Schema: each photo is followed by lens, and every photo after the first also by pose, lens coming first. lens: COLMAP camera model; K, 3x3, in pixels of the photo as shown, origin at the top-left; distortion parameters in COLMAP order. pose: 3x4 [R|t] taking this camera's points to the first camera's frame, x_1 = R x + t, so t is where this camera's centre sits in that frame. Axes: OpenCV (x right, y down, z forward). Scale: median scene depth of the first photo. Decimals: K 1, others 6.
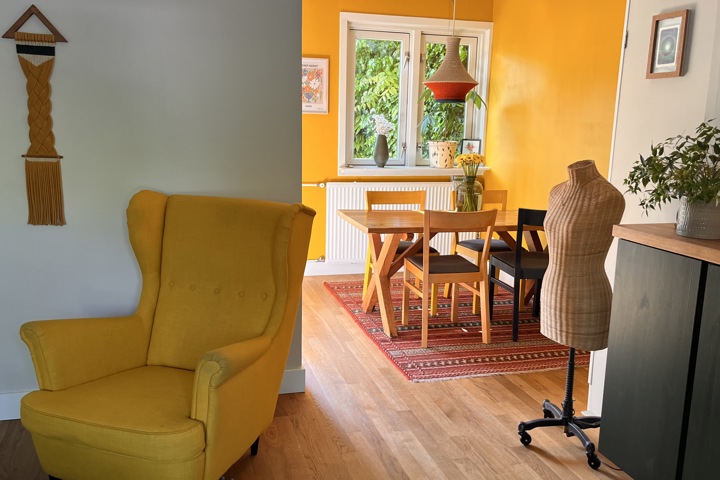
lens RADIAL K [[640.5, 0, 360.0], [0, 640.5, 240.0], [0, 0, 1]] dist [0.006663, -0.000292]
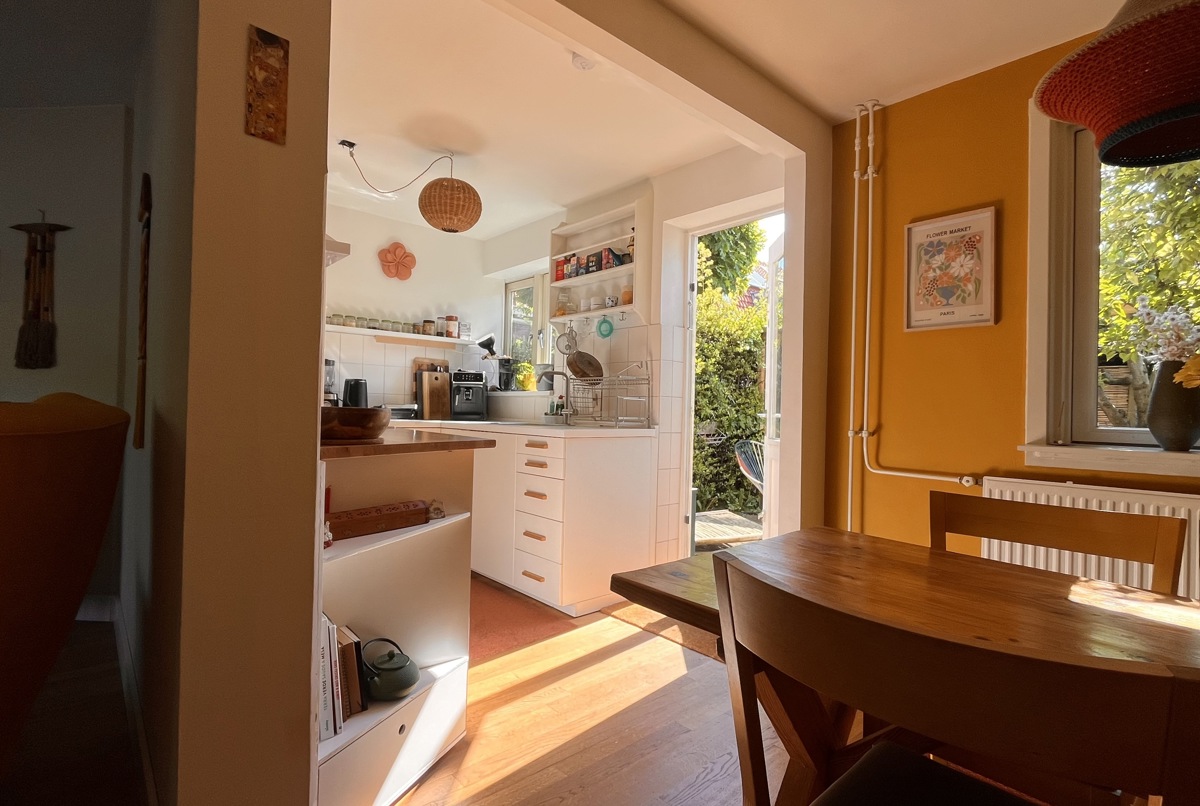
lens RADIAL K [[569.3, 0, 600.0], [0, 569.3, 403.0], [0, 0, 1]] dist [-0.020296, 0.000038]
pose [[0.442095, -0.023260, -0.896667, 0.207515], [-0.178962, 0.977277, -0.113587, -0.055893], [0.878934, 0.210686, 0.427886, 0.691854]]
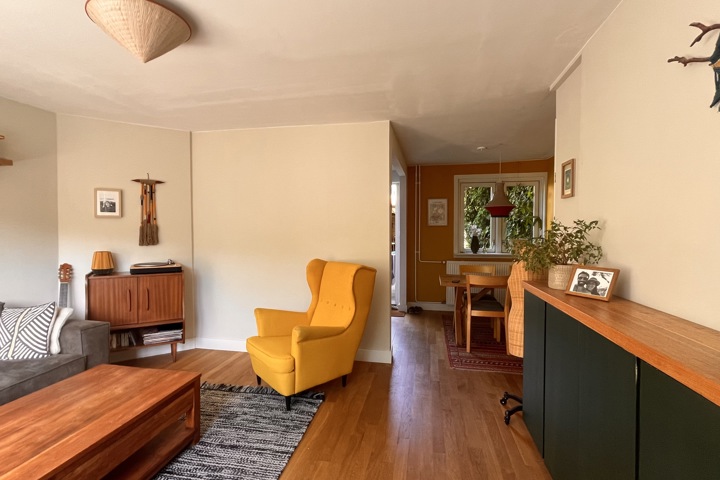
lens RADIAL K [[330.8, 0, 360.0], [0, 330.8, 240.0], [0, 0, 1]] dist [-0.000382, -0.000015]
pose [[0.881140, -0.008099, -0.472786, 0.219892], [-0.067786, 0.987363, -0.143248, 0.009751], [0.467972, 0.158269, 0.869456, 0.007440]]
